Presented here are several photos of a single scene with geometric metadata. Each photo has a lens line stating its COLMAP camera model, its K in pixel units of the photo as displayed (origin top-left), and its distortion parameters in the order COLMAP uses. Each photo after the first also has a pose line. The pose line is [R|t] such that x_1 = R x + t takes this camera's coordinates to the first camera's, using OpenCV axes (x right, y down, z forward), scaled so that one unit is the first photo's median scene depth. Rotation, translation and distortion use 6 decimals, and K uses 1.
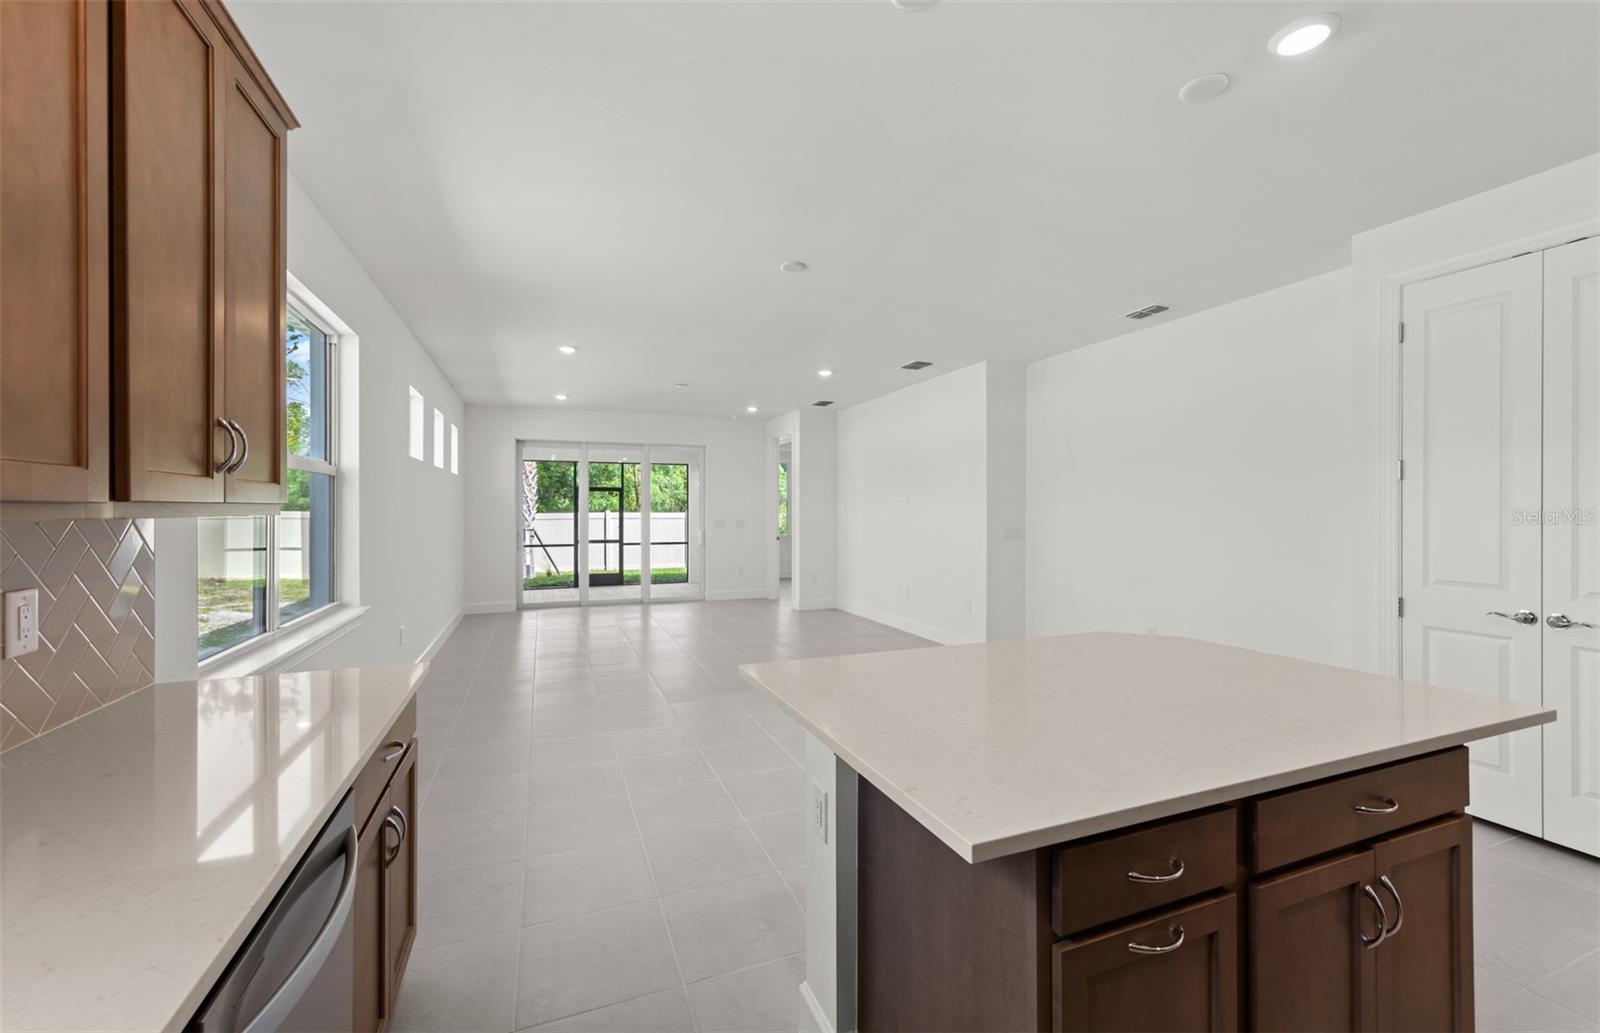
lens RADIAL K [[637.6, 0, 785.3], [0, 637.6, 512.1], [0, 0, 1]] dist [0.008646, -0.000392]
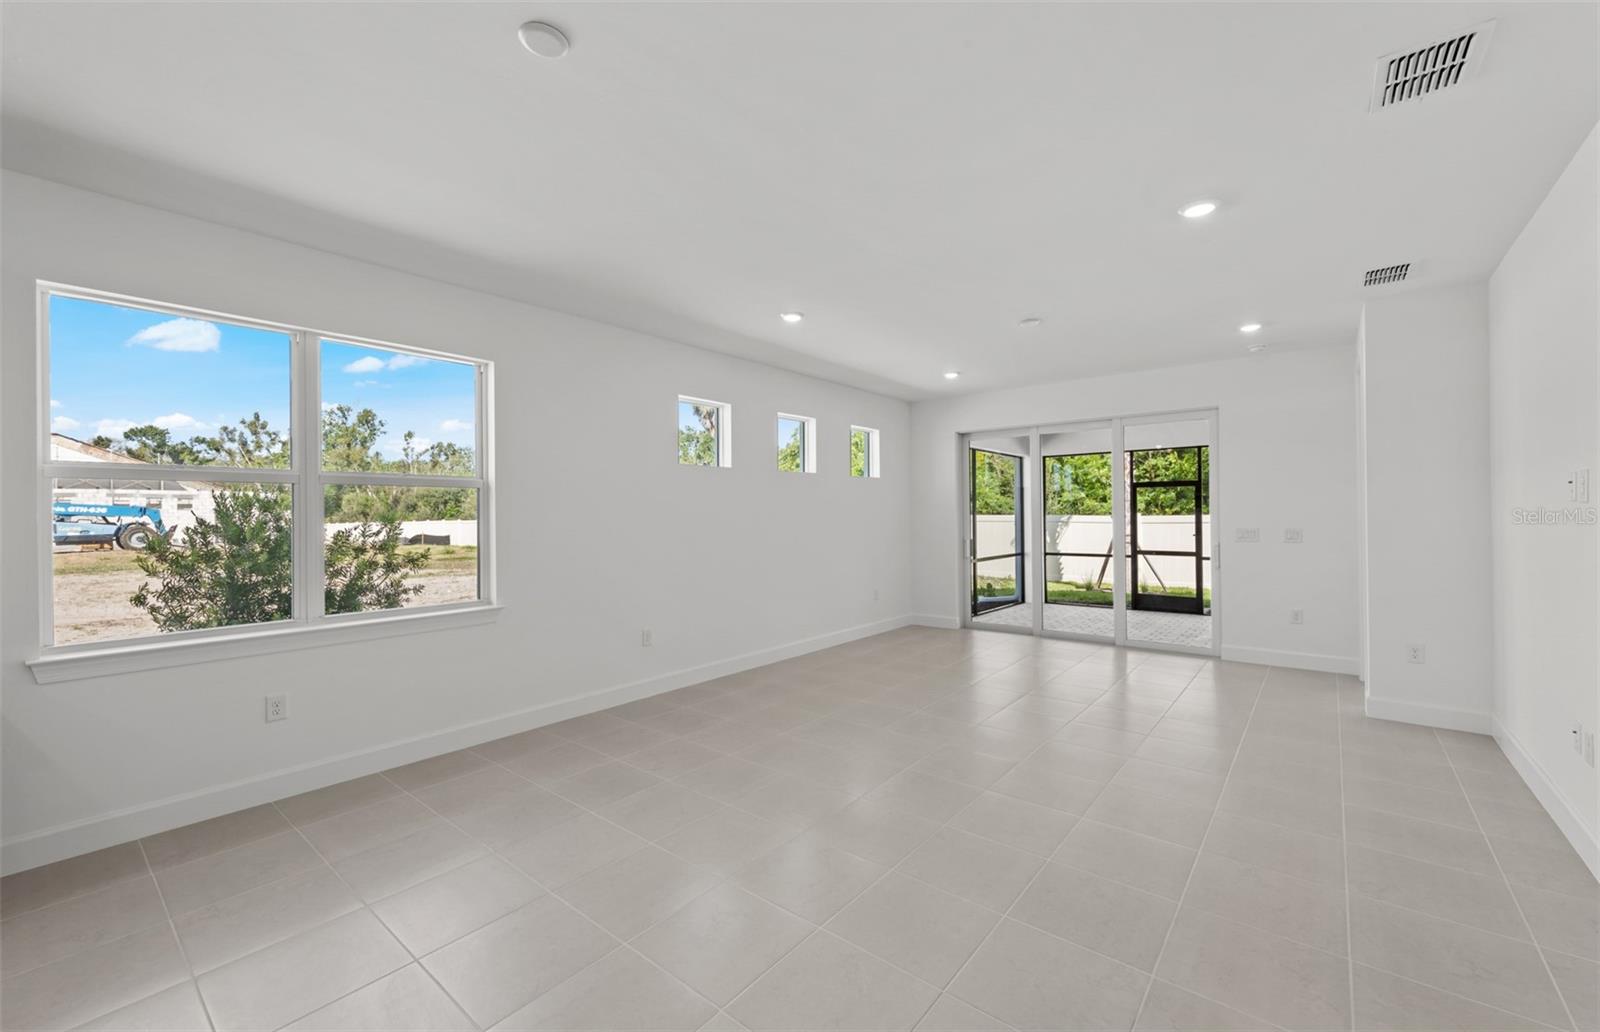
lens RADIAL K [[637.6, 0, 813.8], [0, 637.6, 509.8], [0, 0, 1]] dist [0.008646, -0.000392]
pose [[0.494683, -0.013717, -0.868965, 0.217016], [0.008178, 0.999905, -0.011129, -0.000711], [0.869035, -0.001601, 0.494748, 0.356960]]
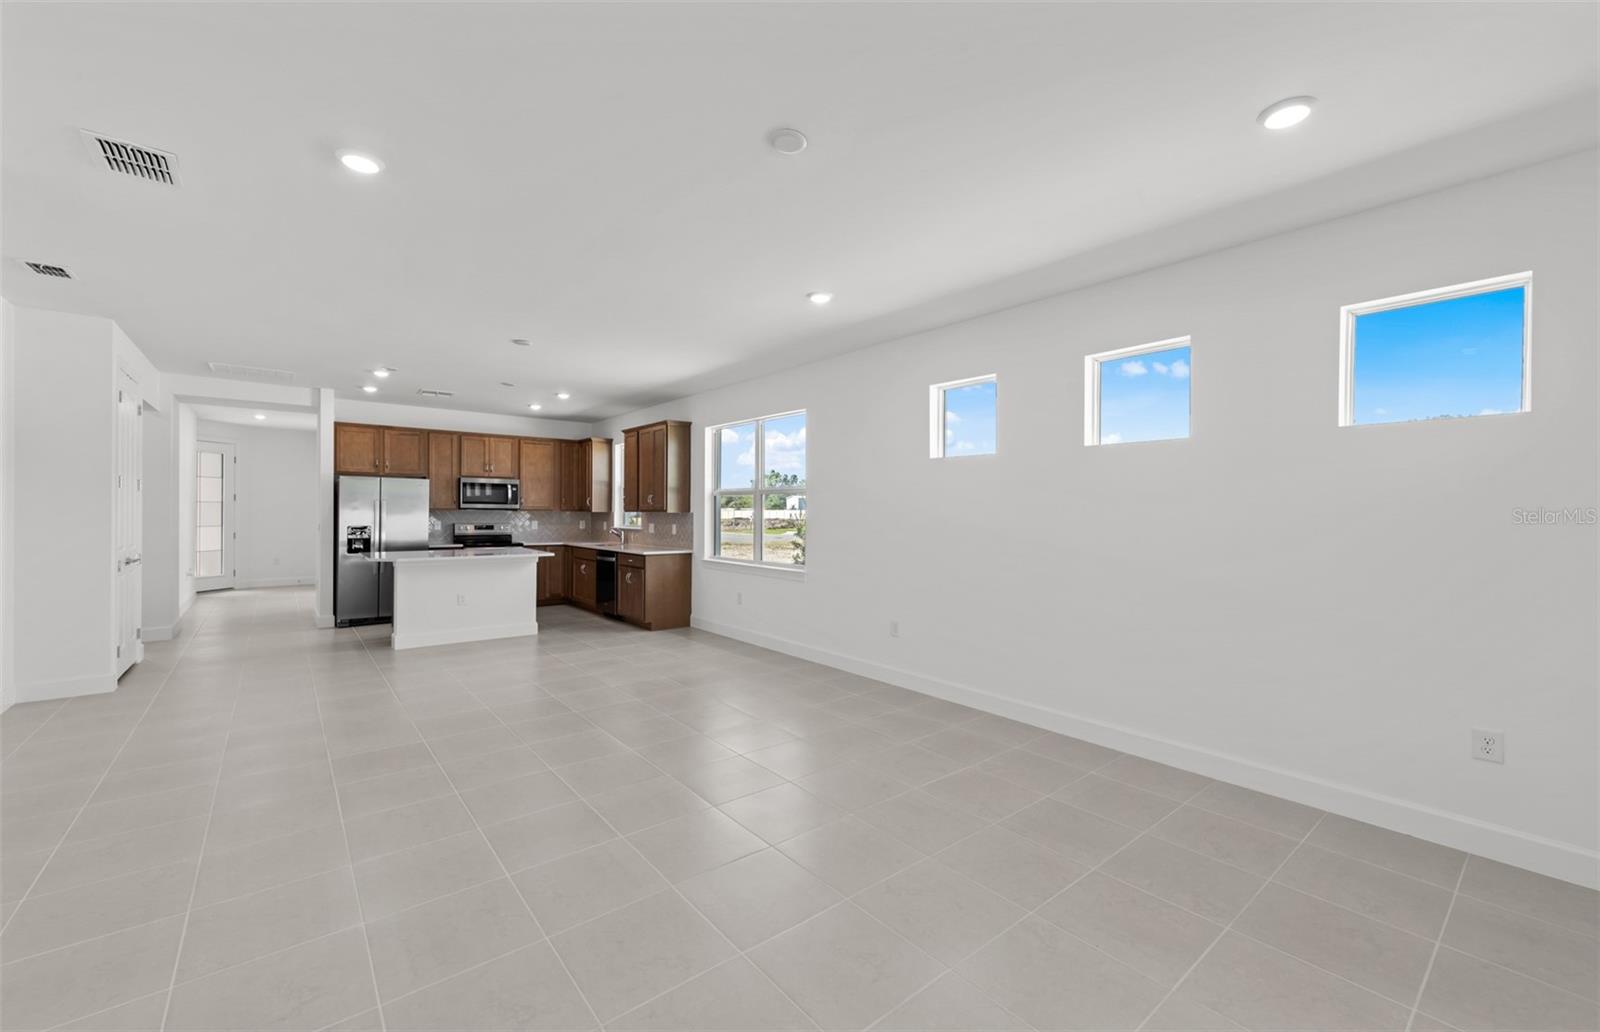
lens RADIAL K [[637.6, 0, 799.6], [0, 637.6, 520.7], [0, 0, 1]] dist [0.008646, -0.000392]
pose [[-0.952118, -0.006299, -0.305666, -0.076068], [-0.012279, 0.999769, 0.017643, -0.006178], [0.305484, 0.020552, -0.951975, 1.039098]]
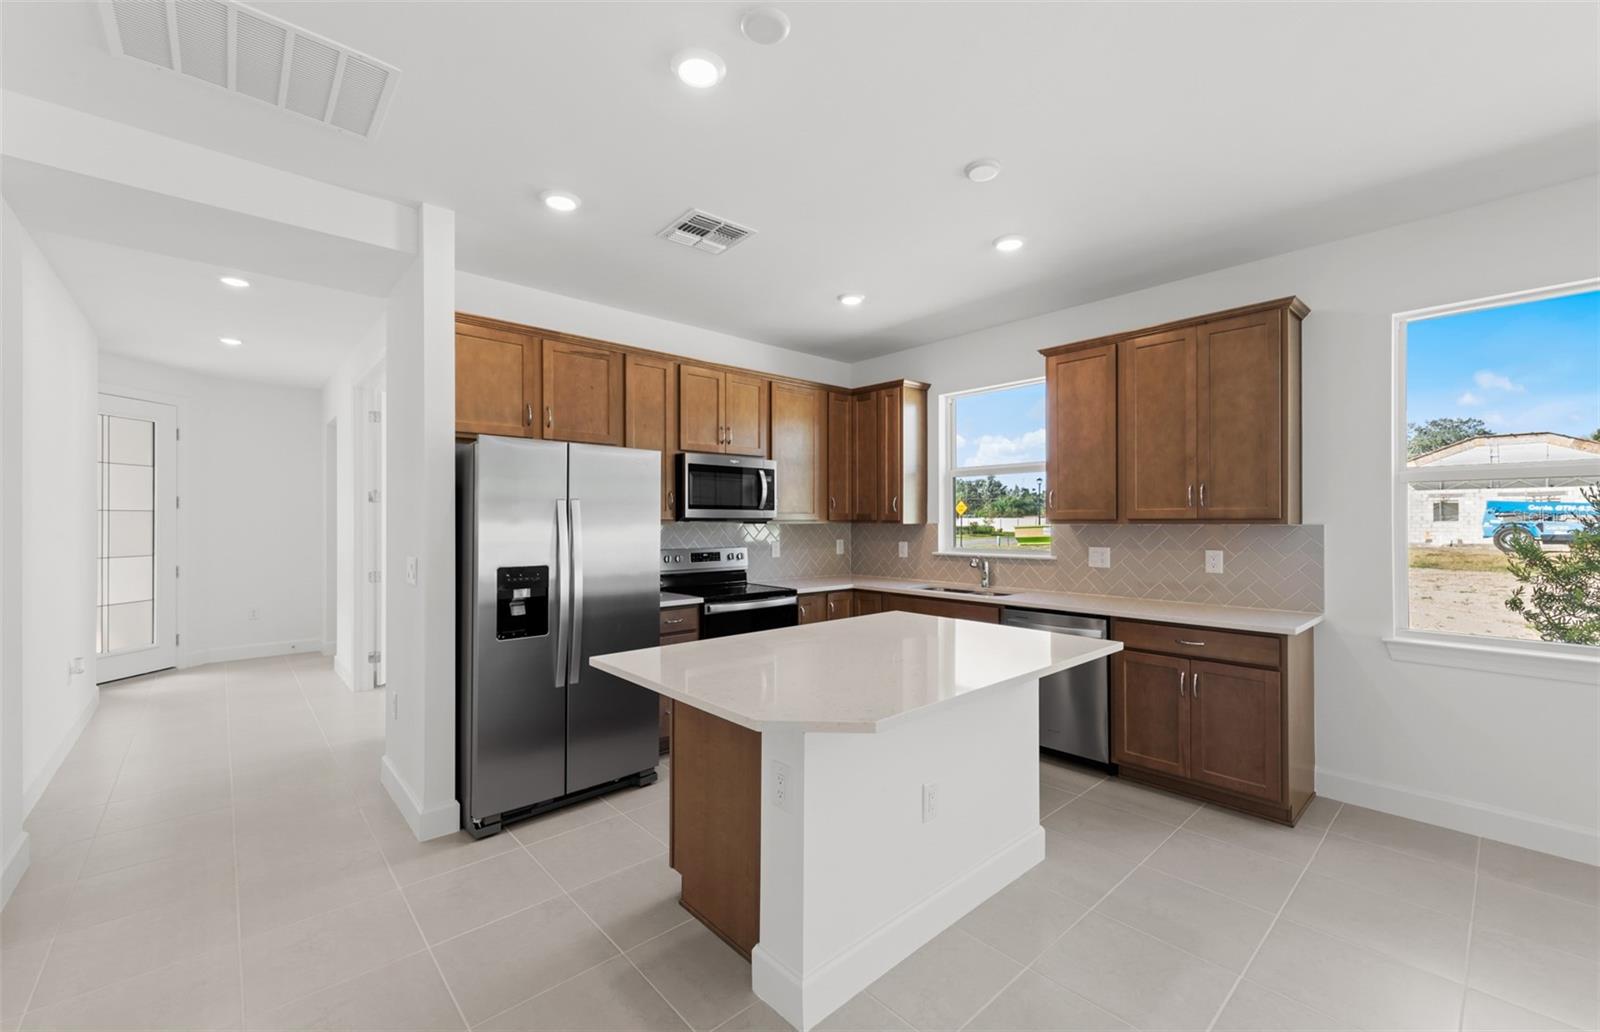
lens RADIAL K [[637.6, 0, 794.7], [0, 637.6, 526.7], [0, 0, 1]] dist [0.008646, -0.000392]
pose [[-0.935433, 0.000688, -0.353503, 0.204333], [-0.003604, 0.999928, 0.011482, -0.001293], [0.353485, 0.012015, -0.935363, 0.411578]]
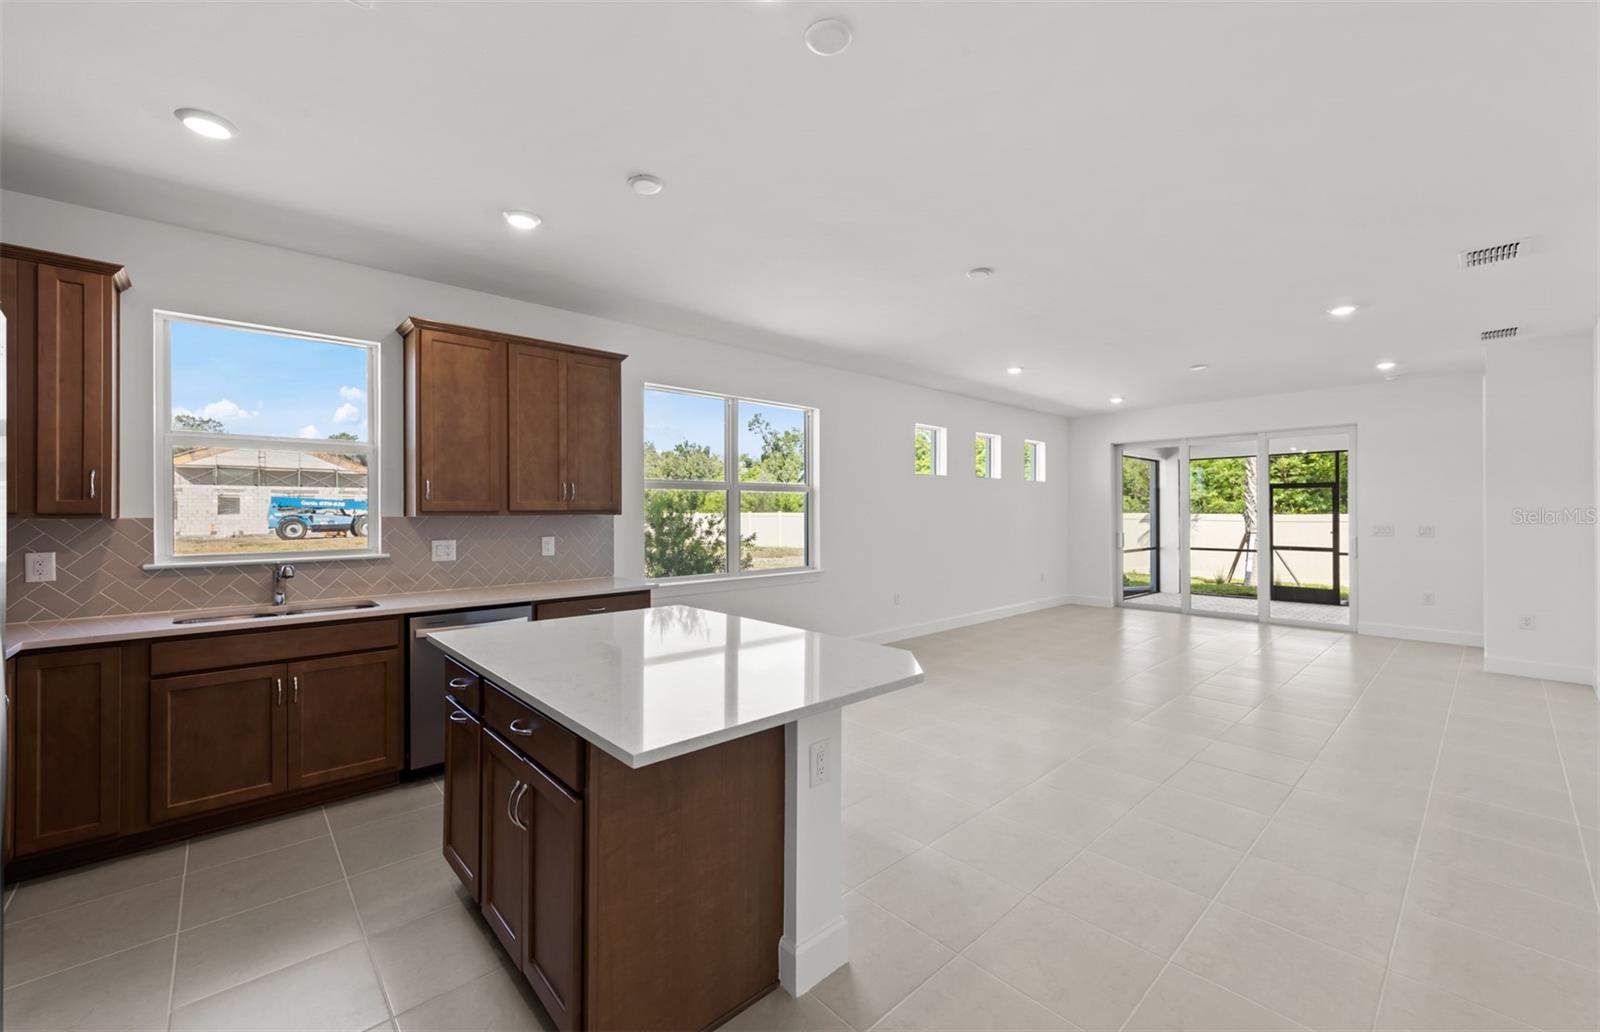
lens RADIAL K [[637.6, 0, 803.7], [0, 637.6, 510.5], [0, 0, 1]] dist [0.008646, -0.000392]
pose [[0.360417, -0.005930, -0.932773, 0.335461], [0.001271, 0.999982, -0.005866, 0.000372], [0.932791, 0.000928, 0.360418, 0.137873]]
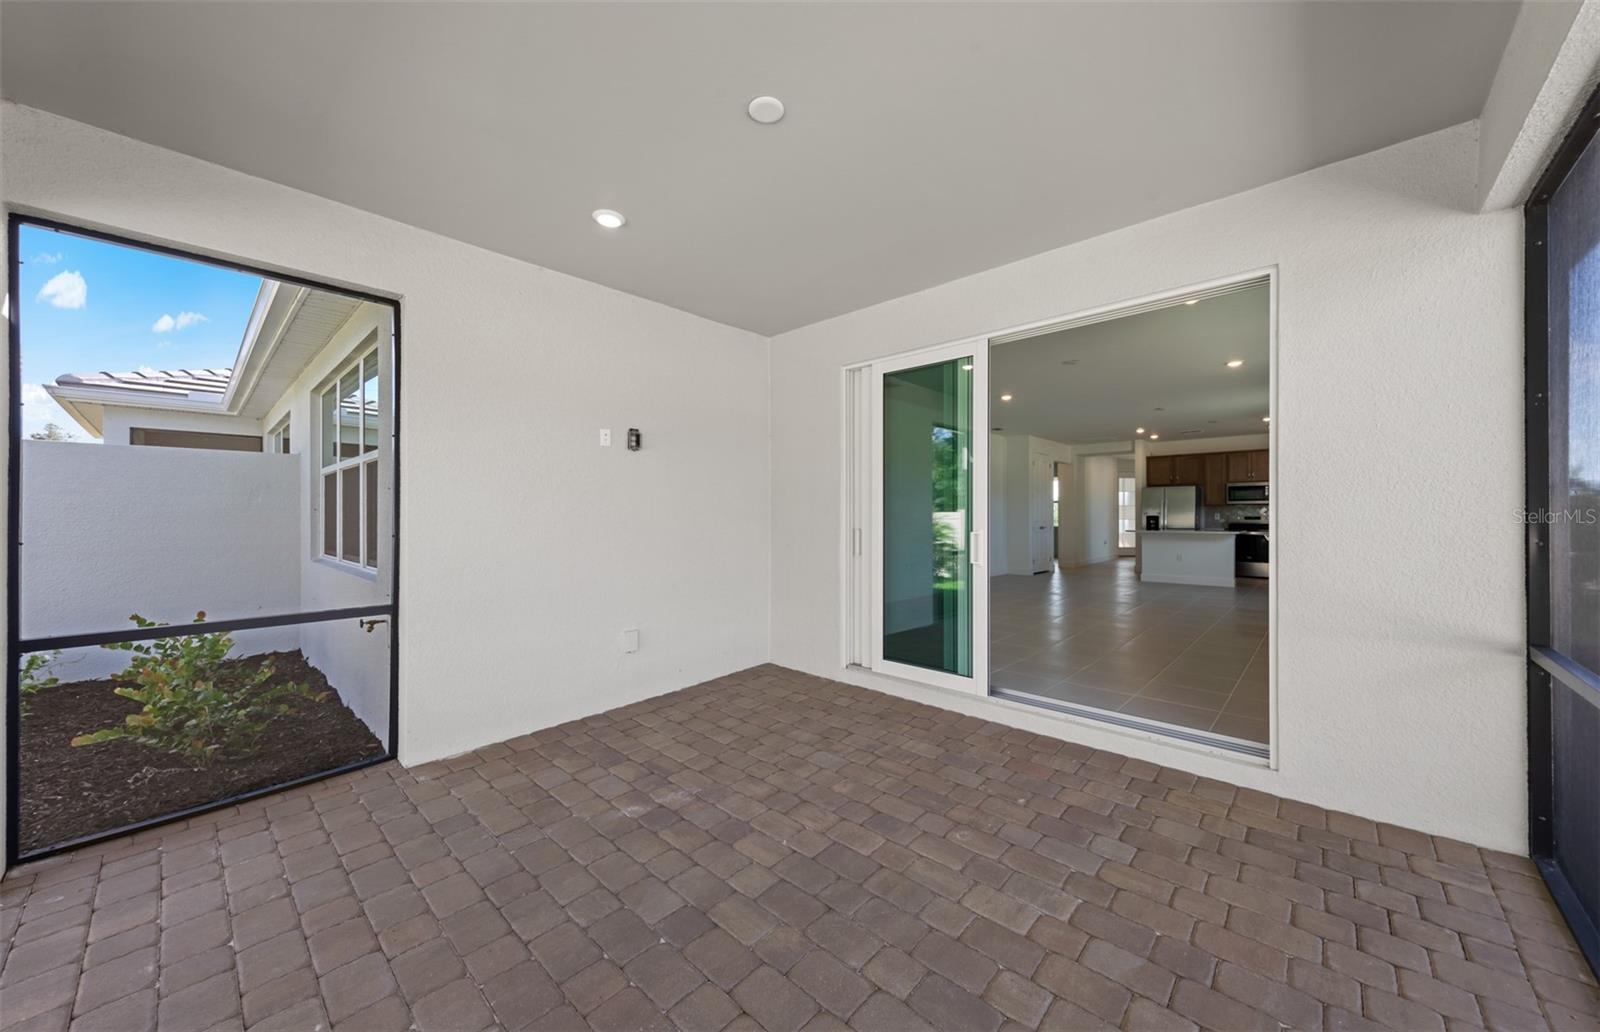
lens RADIAL K [[576.1, 0, 795.4], [0, 576.1, 516.9], [0, 0, 1]] dist [0.001199, 0.000018]
pose [[-0.432548, 0.000566, 0.901611, -0.618350], [0.003515, 0.999993, 0.001059, 0.021568], [-0.901604, 0.003627, -0.432548, 1.368337]]
